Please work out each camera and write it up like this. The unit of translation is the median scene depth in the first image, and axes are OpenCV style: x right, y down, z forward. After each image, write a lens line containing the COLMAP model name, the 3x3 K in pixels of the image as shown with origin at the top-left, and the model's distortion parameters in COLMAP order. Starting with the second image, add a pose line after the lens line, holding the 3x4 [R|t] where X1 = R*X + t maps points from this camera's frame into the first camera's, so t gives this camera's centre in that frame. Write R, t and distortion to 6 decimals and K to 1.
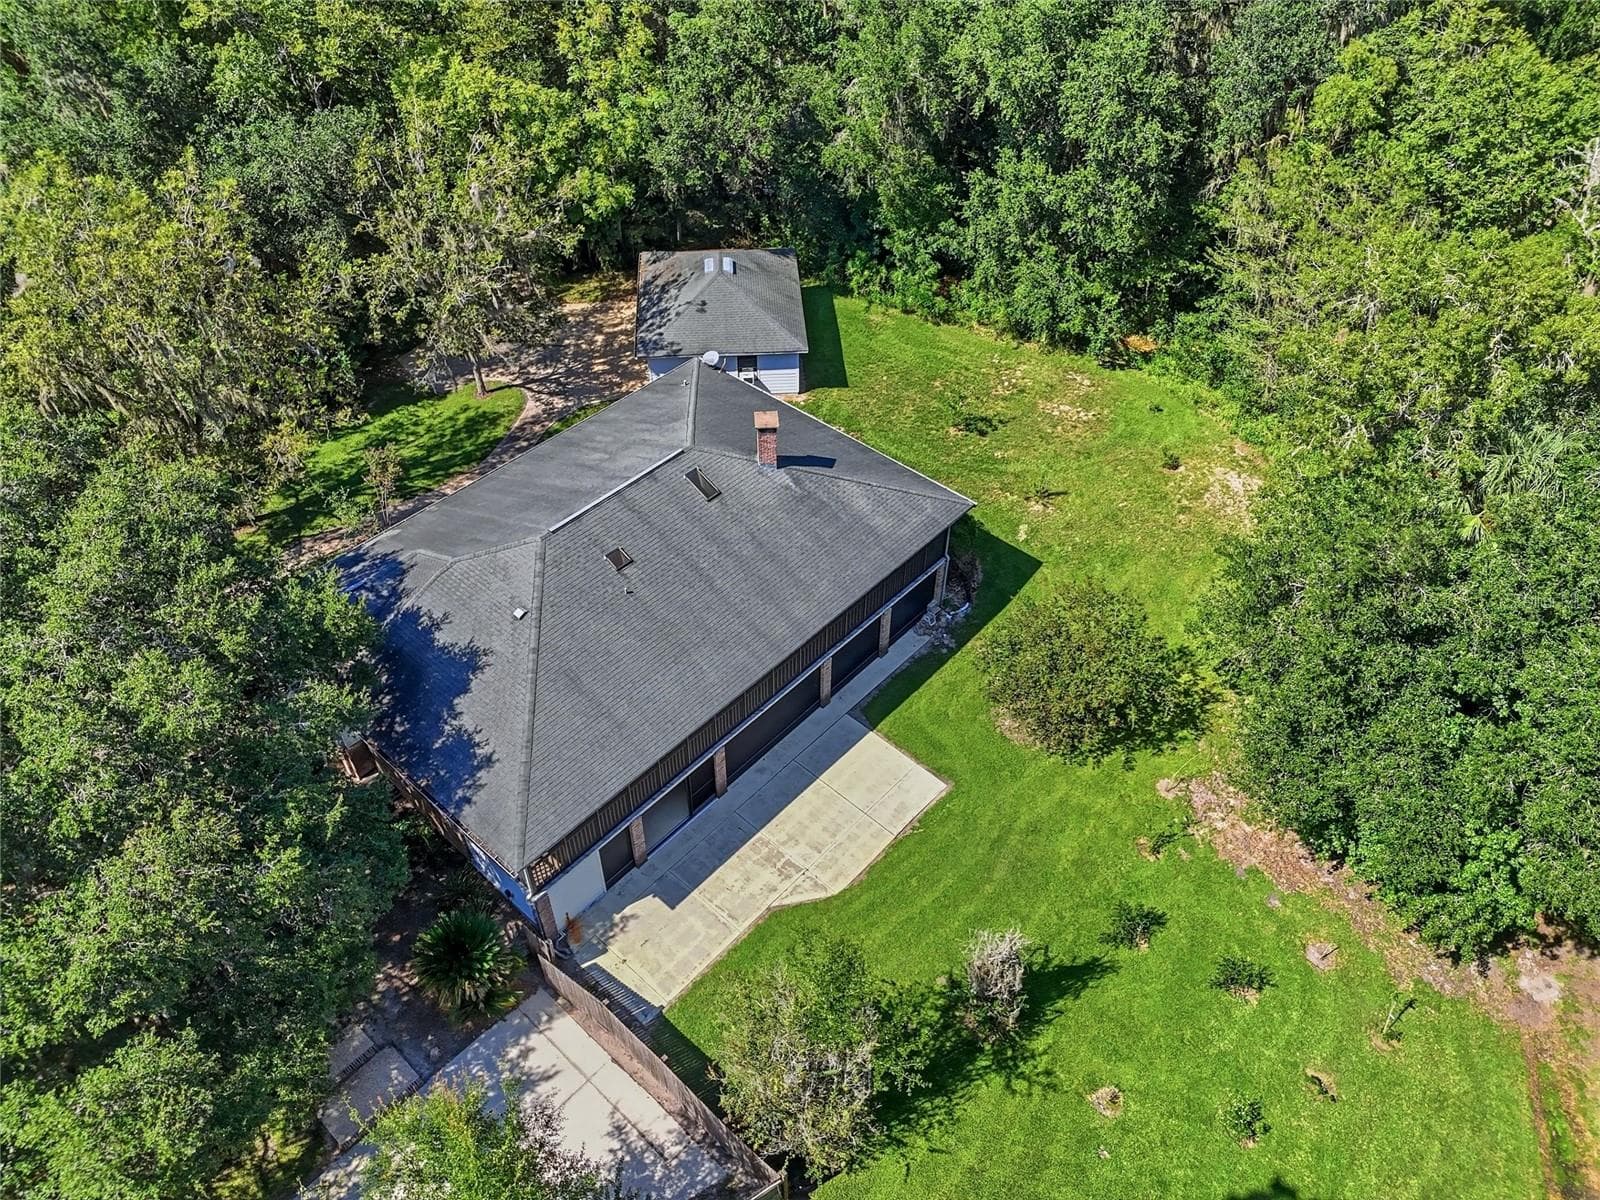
lens RADIAL K [[1155.4, 0, 800.0], [0, 1155.4, 600.0], [0, 0, 1]] dist [-0.000563, -0.000687]
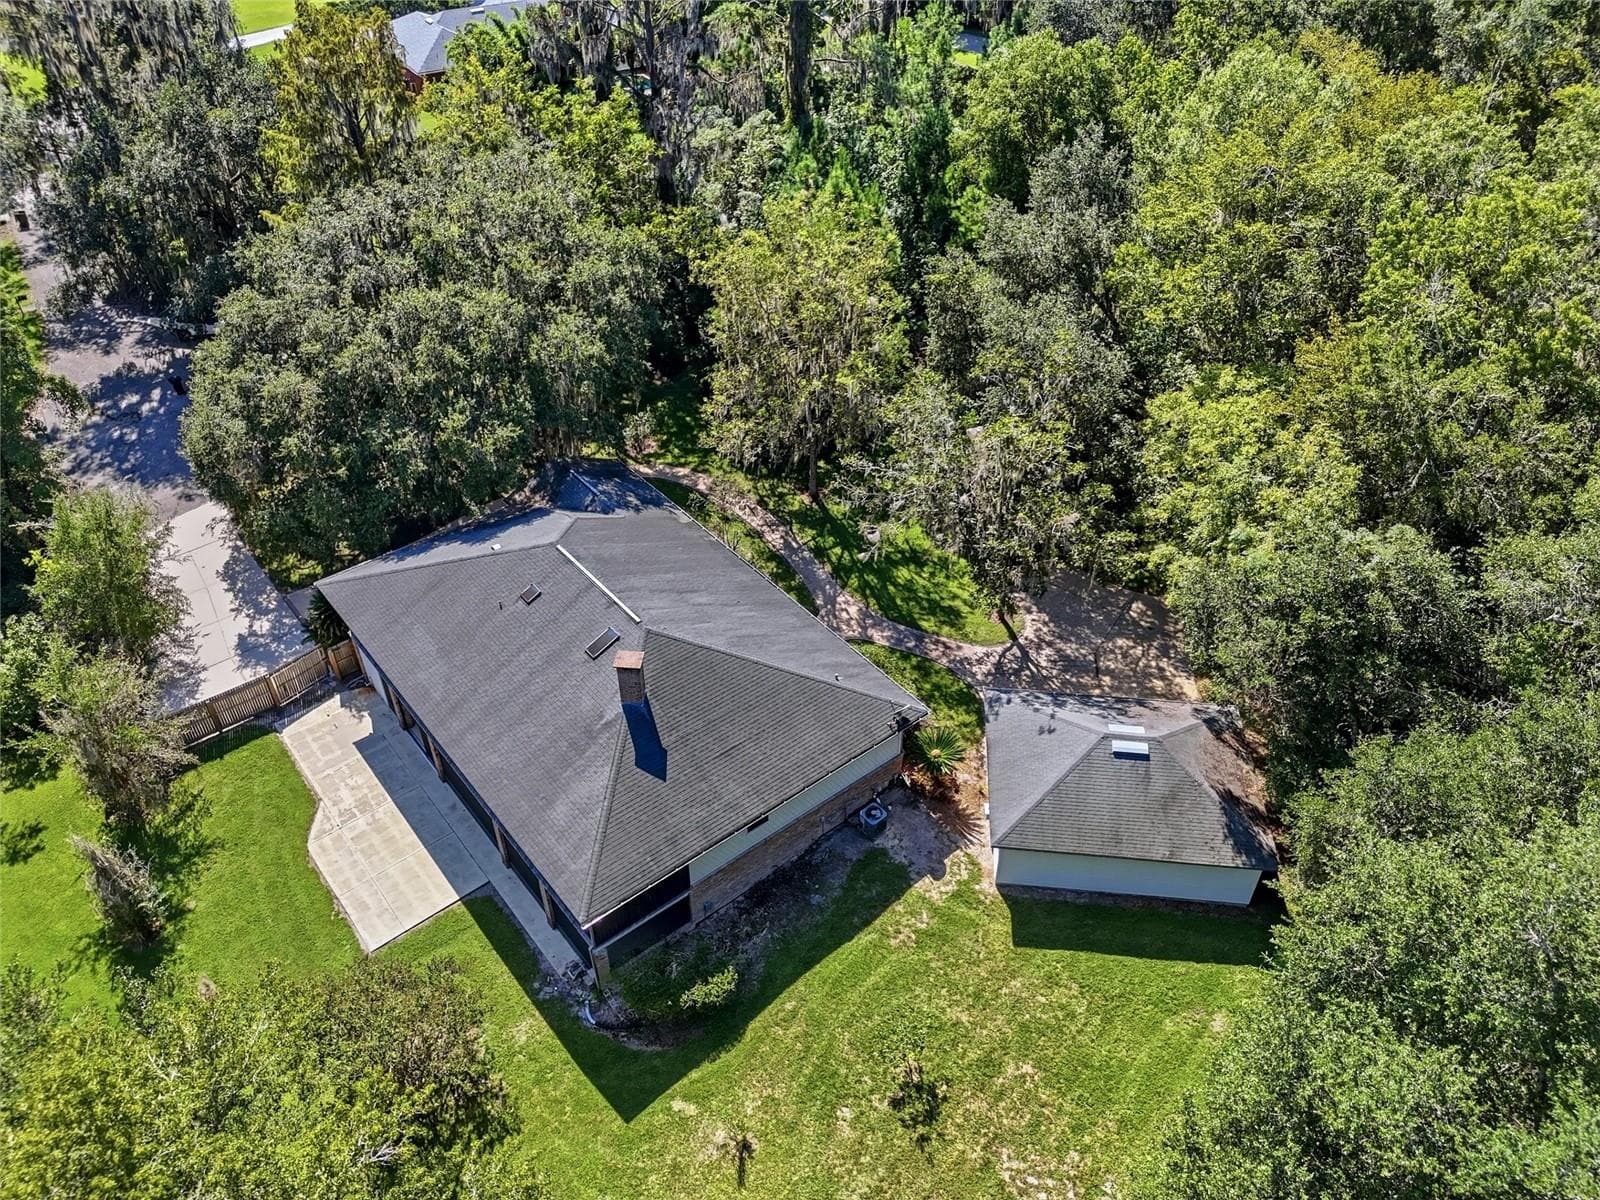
lens RADIAL K [[1155.4, 0, 800.0], [0, 1155.4, 600.0], [0, 0, 1]] dist [-0.000563, -0.000687]
pose [[-0.151797, 0.623174, -0.767211, 0.610161], [-0.707533, 0.473498, 0.524592, -0.725759], [0.690184, 0.622458, 0.369041, 0.658946]]
